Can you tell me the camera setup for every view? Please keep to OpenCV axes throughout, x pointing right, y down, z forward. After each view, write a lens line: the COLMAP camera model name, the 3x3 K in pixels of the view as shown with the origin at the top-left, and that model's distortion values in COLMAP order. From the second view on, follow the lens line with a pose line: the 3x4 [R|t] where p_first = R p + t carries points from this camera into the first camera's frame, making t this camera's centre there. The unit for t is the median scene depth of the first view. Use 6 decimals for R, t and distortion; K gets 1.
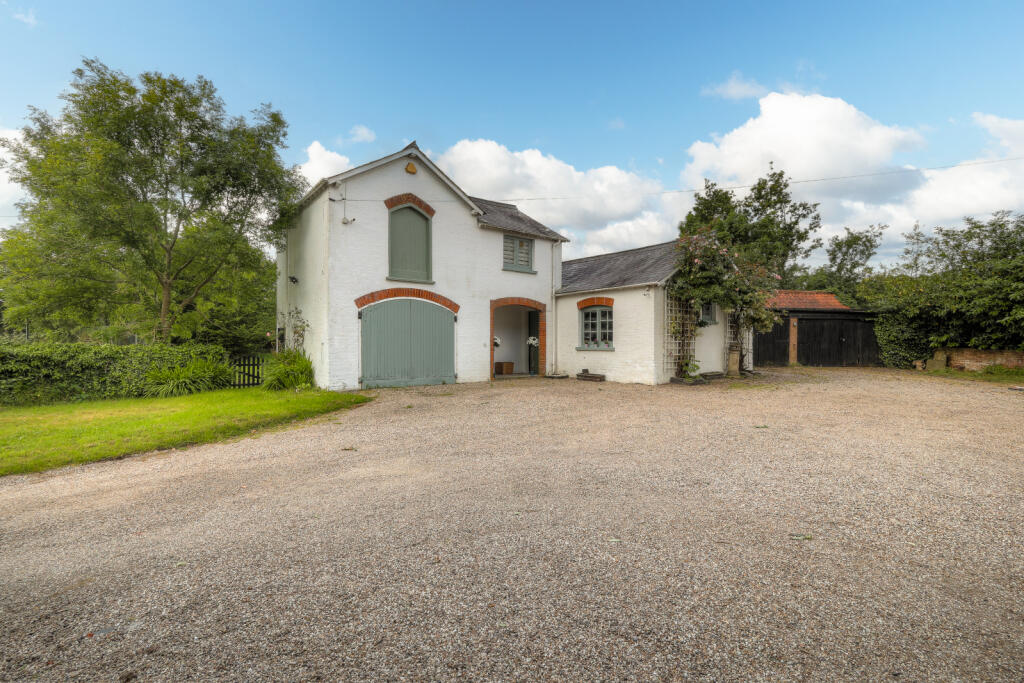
lens RADIAL K [[480.3, 0, 510.5], [0, 480.3, 343.5], [0, 0, 1]] dist [-0.001652, -0.000688]
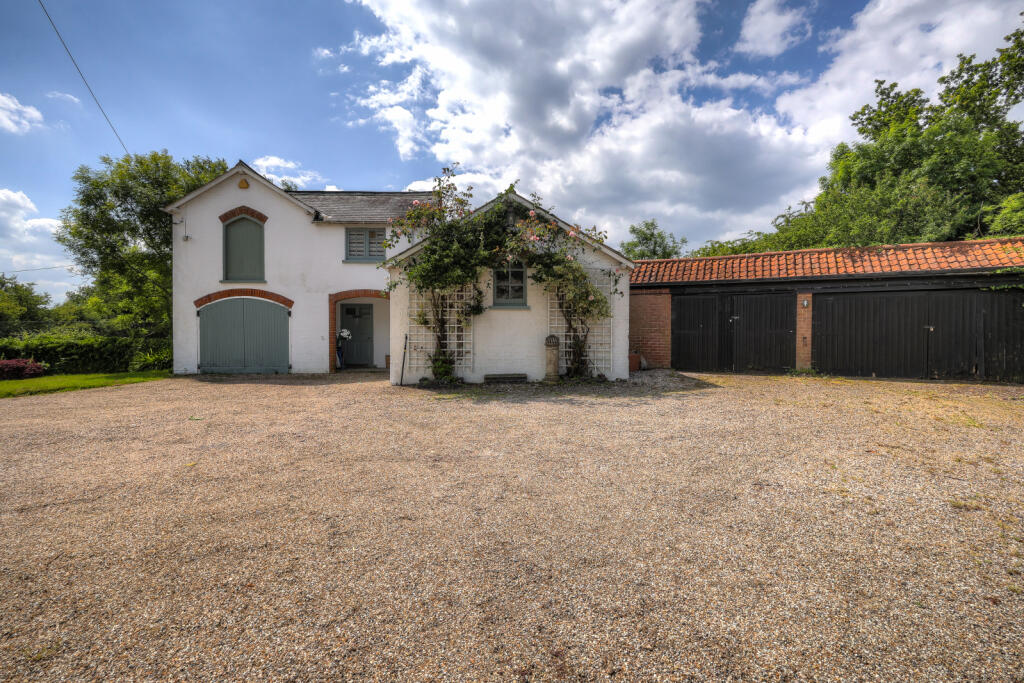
lens RADIAL K [[480.3, 0, 511.3], [0, 480.3, 340.0], [0, 0, 1]] dist [-0.001652, -0.000688]
pose [[0.792441, 0.002342, -0.609944, 0.935939], [-0.000914, 0.999996, 0.002651, 0.004332], [0.609947, -0.001544, 0.792440, 0.450361]]
